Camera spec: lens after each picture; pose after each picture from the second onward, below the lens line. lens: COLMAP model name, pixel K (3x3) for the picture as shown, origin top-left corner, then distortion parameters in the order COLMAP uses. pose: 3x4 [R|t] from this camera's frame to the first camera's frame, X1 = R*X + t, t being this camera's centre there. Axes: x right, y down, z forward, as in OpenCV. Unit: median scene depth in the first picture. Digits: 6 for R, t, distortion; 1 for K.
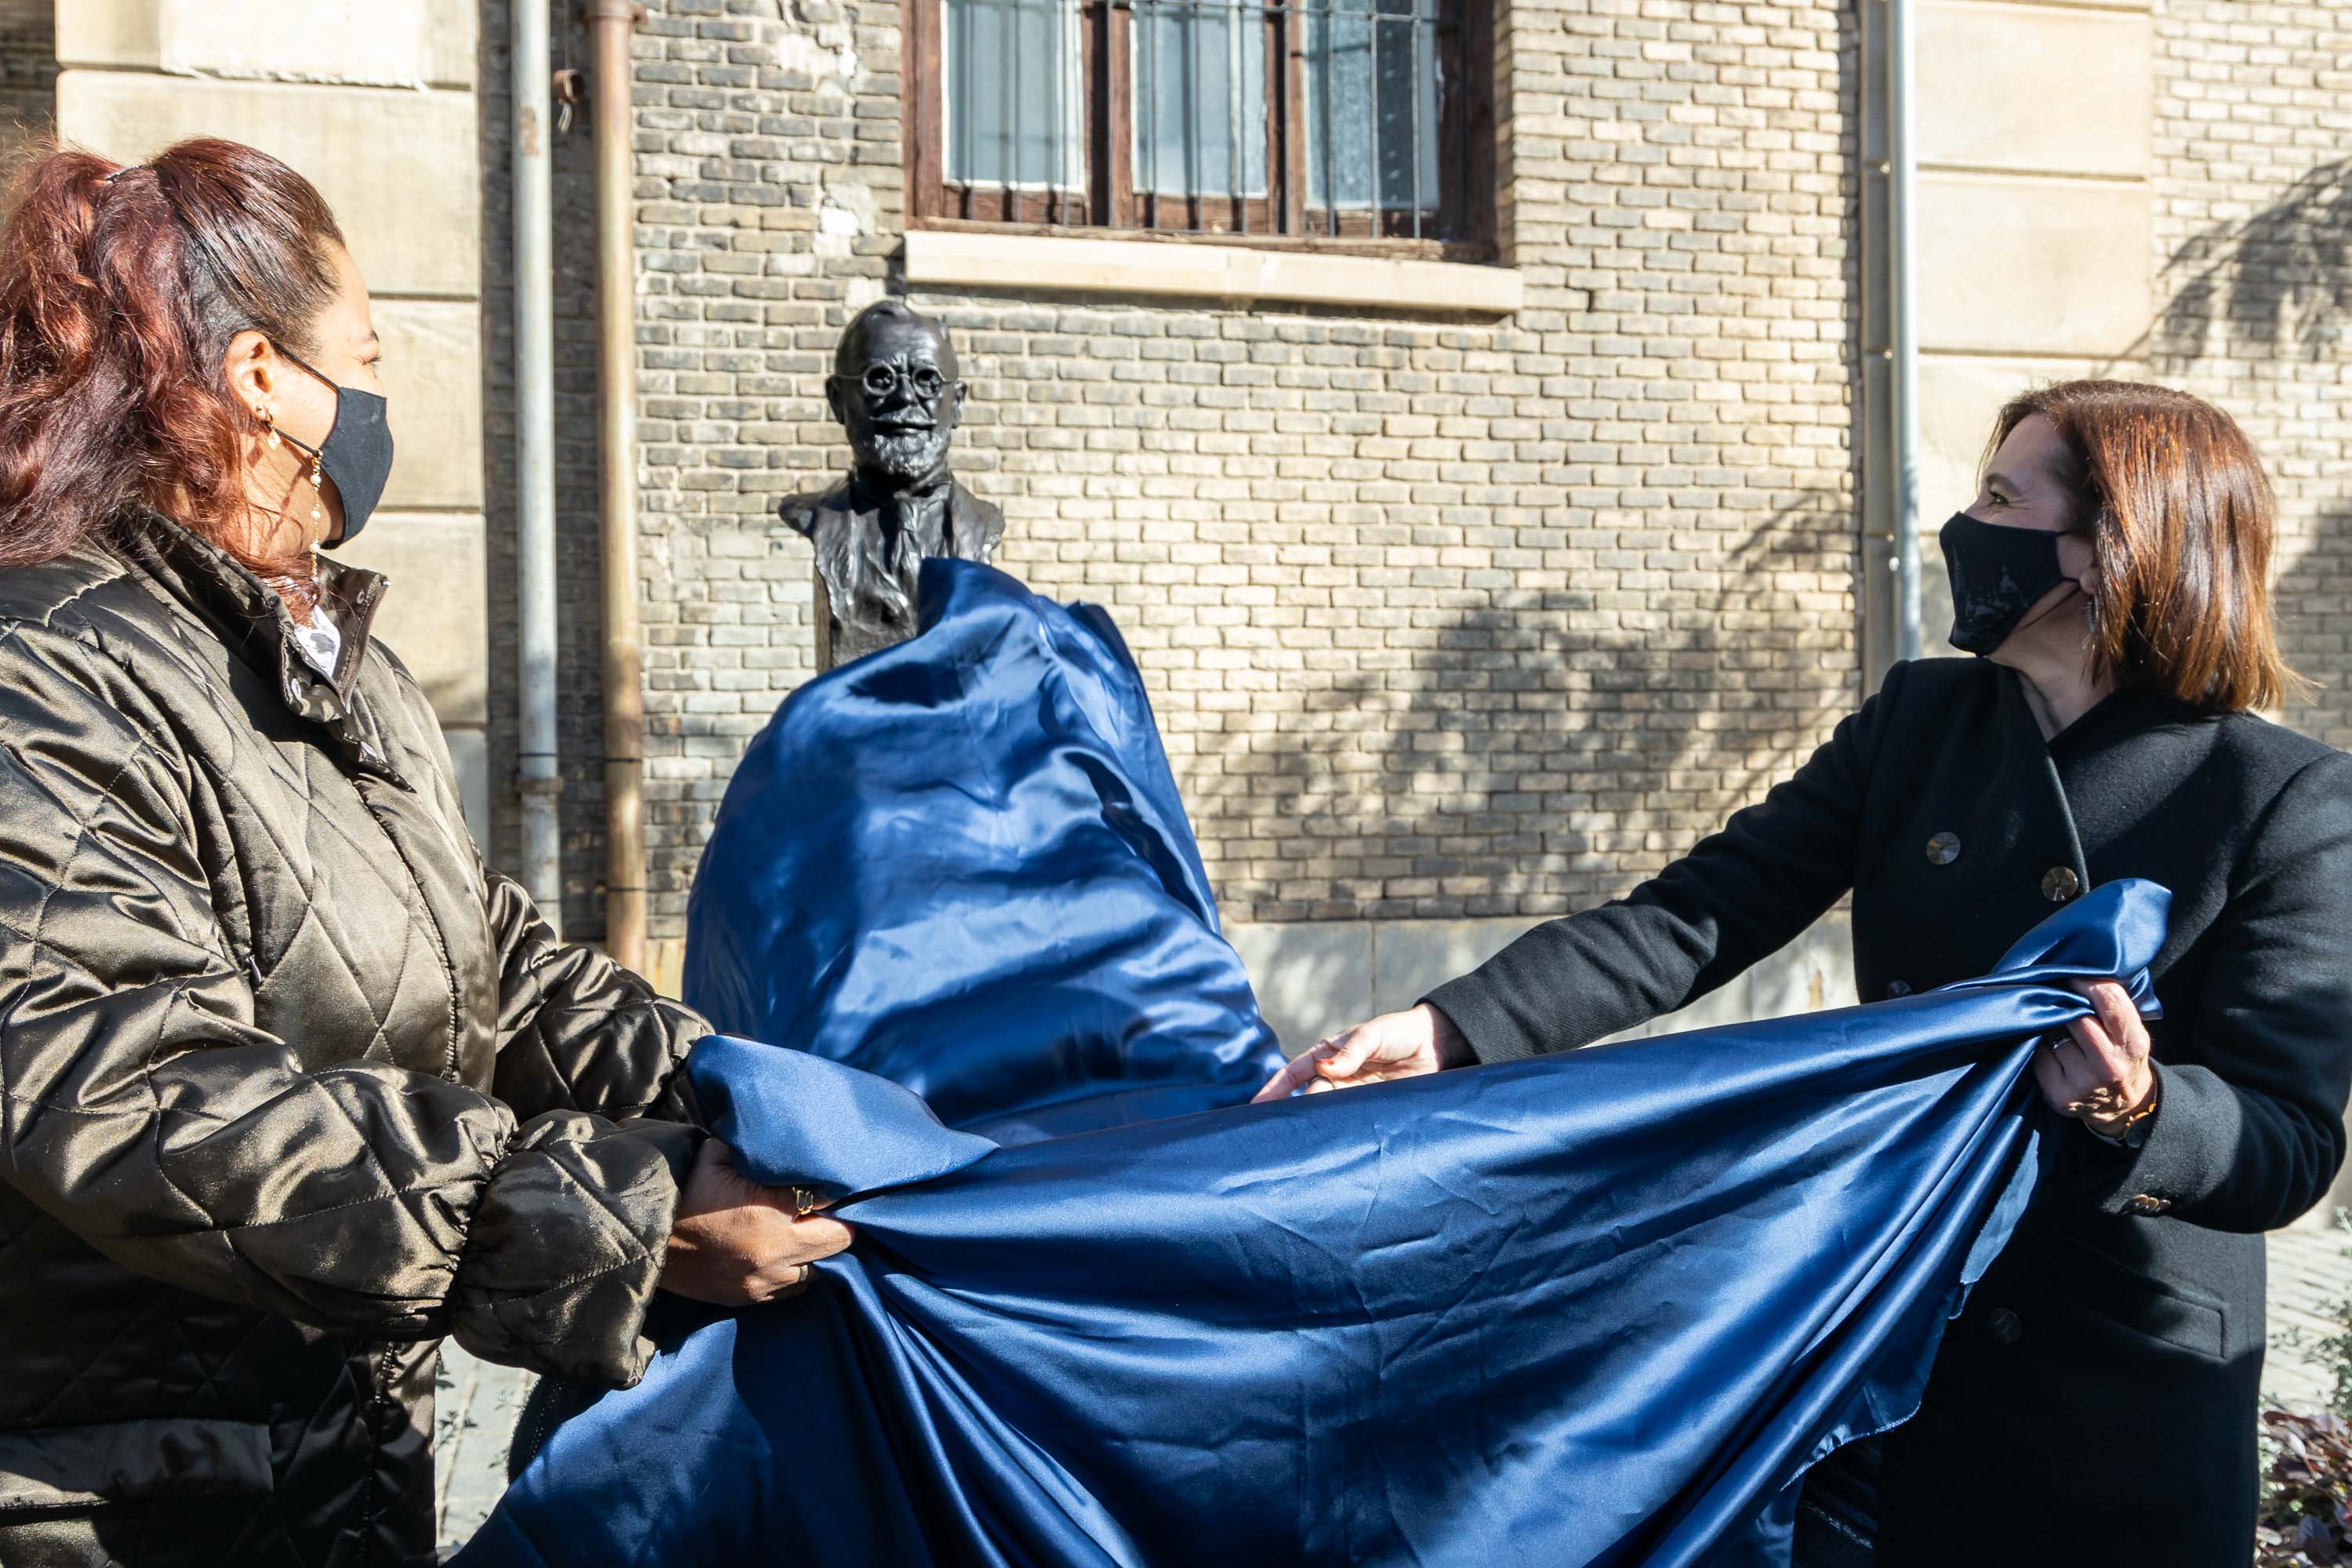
lens RADIAL K [[2190.8, 0, 1171.3], [0, 2190.8, 801.8], [0, 0, 1]] dist [-0.008737, -0.003683]
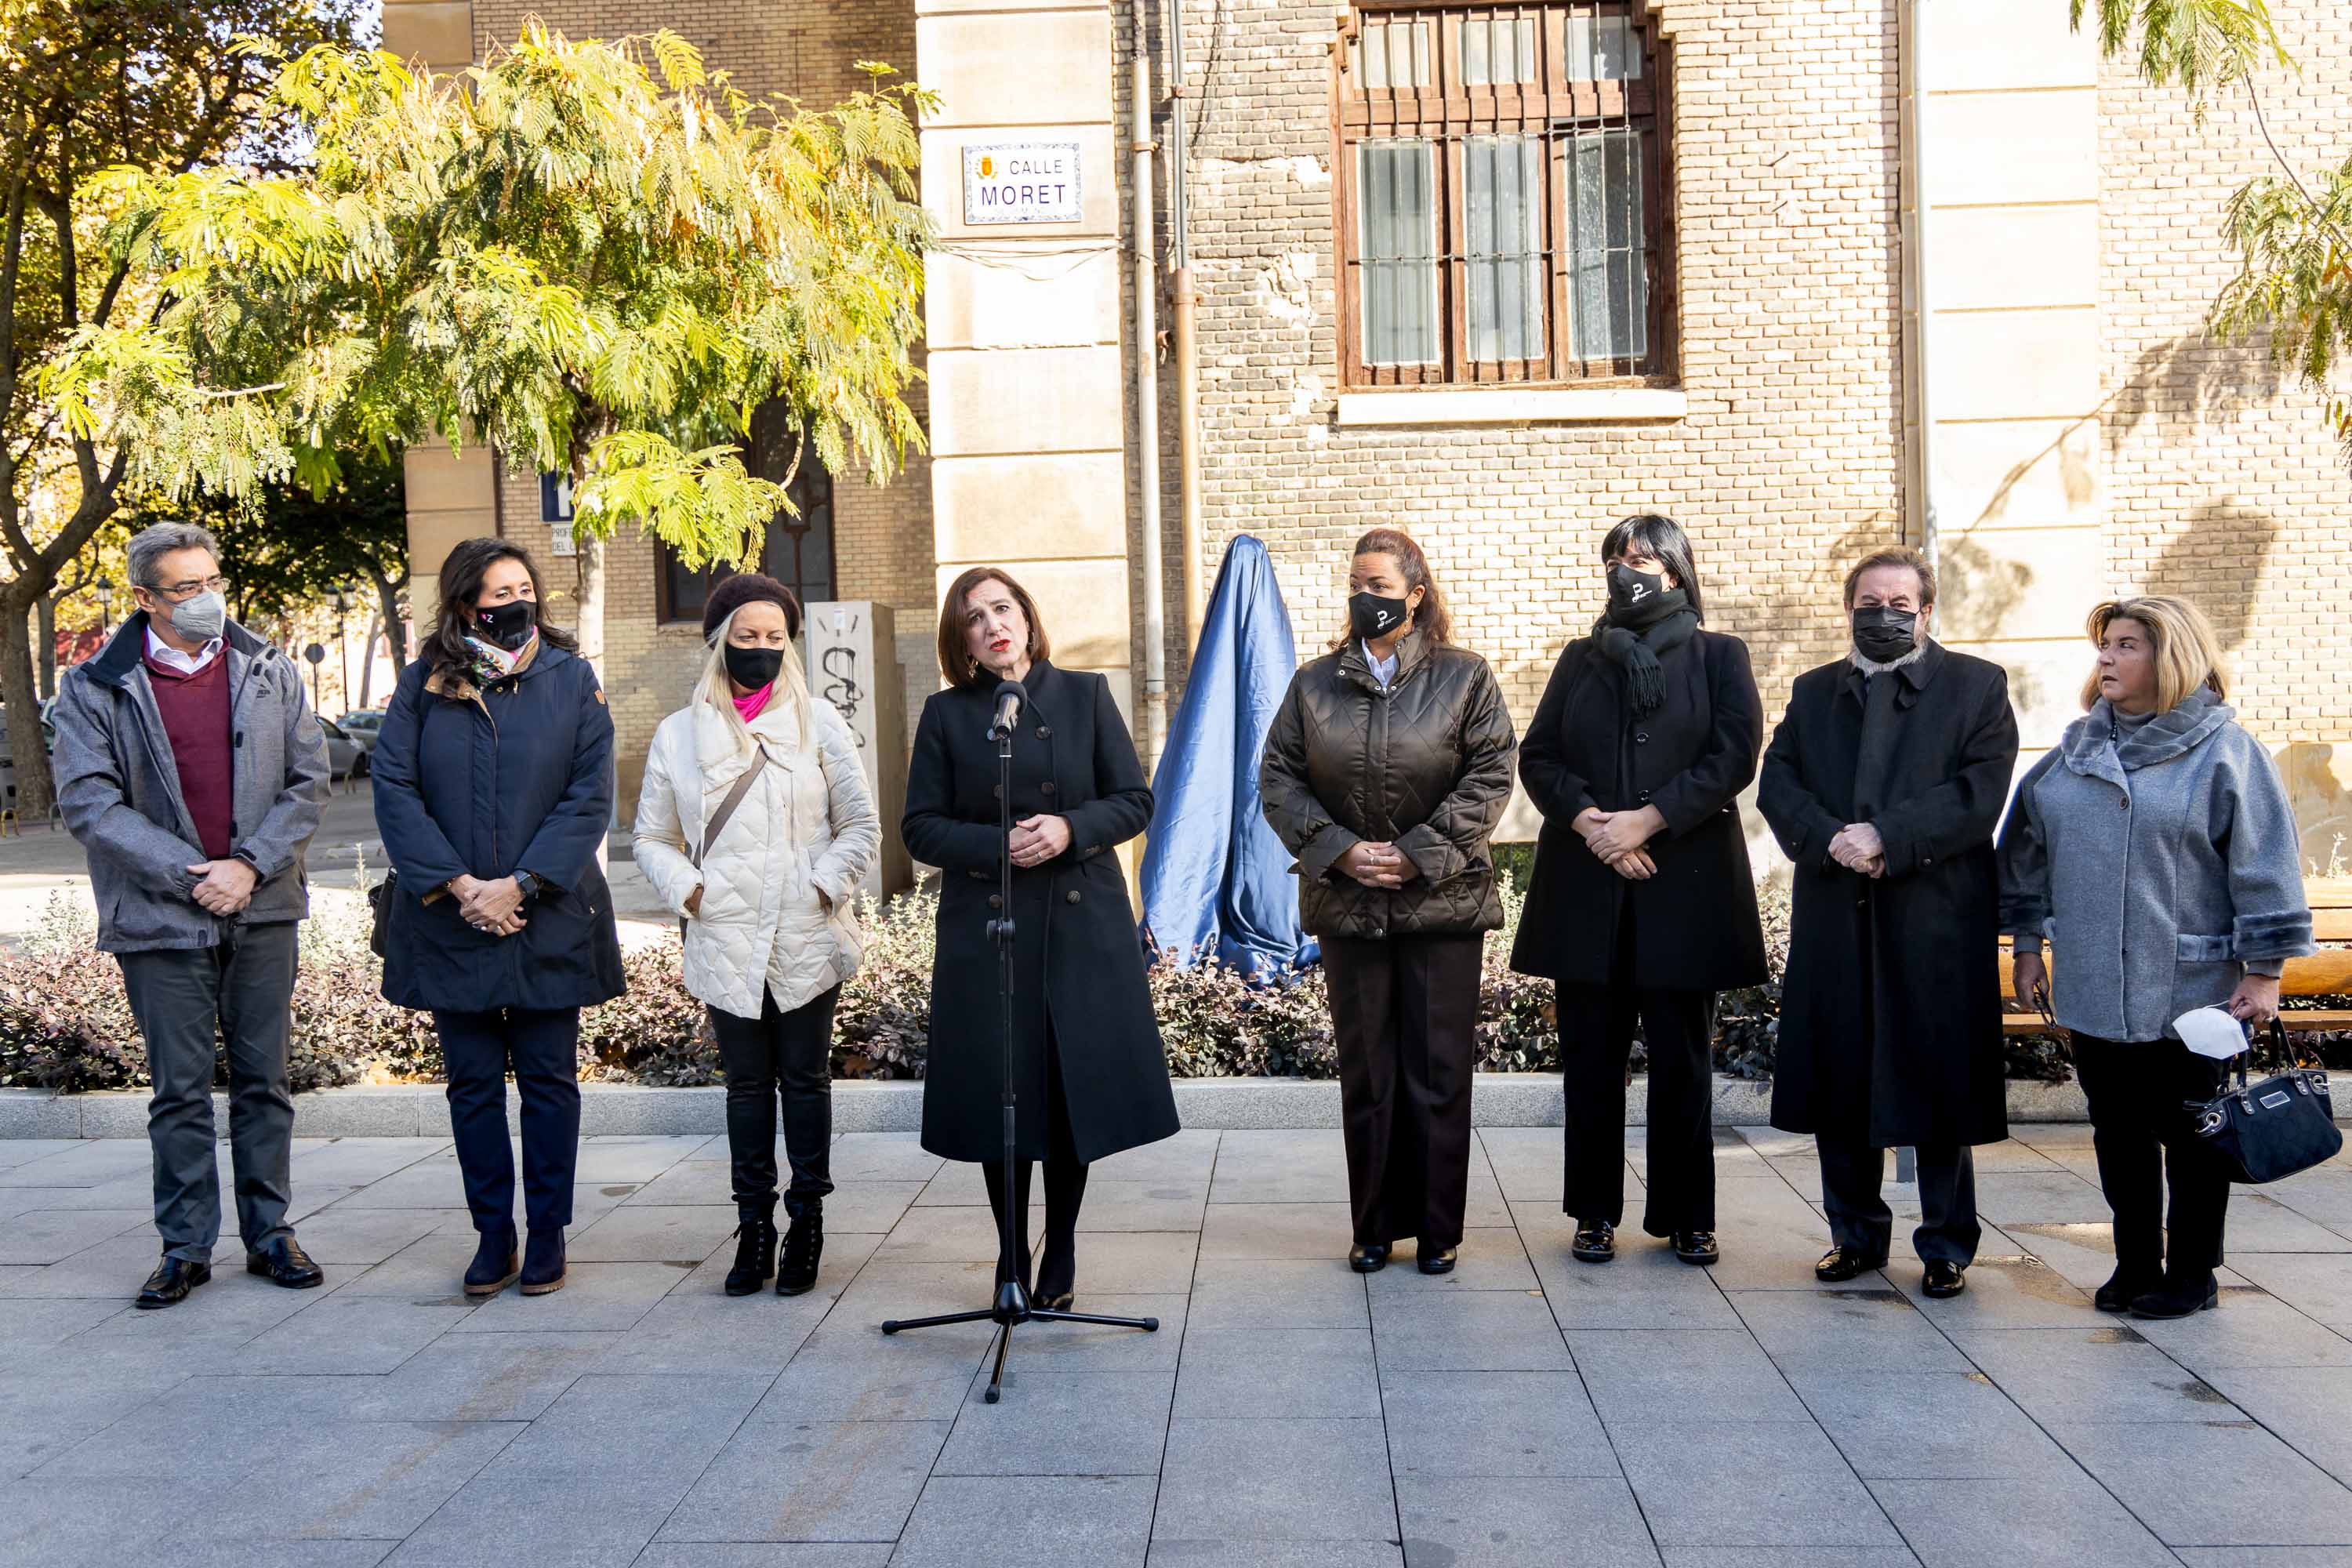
lens RADIAL K [[2190.8, 0, 1171.3], [0, 2190.8, 801.8], [0, 0, 1]] dist [-0.008737, -0.003683]
pose [[0.956683, -0.005588, -0.291078, 0.287957], [0.015844, 0.999333, 0.032890, 0.022133], [0.290700, -0.036077, 0.956134, -0.856673]]
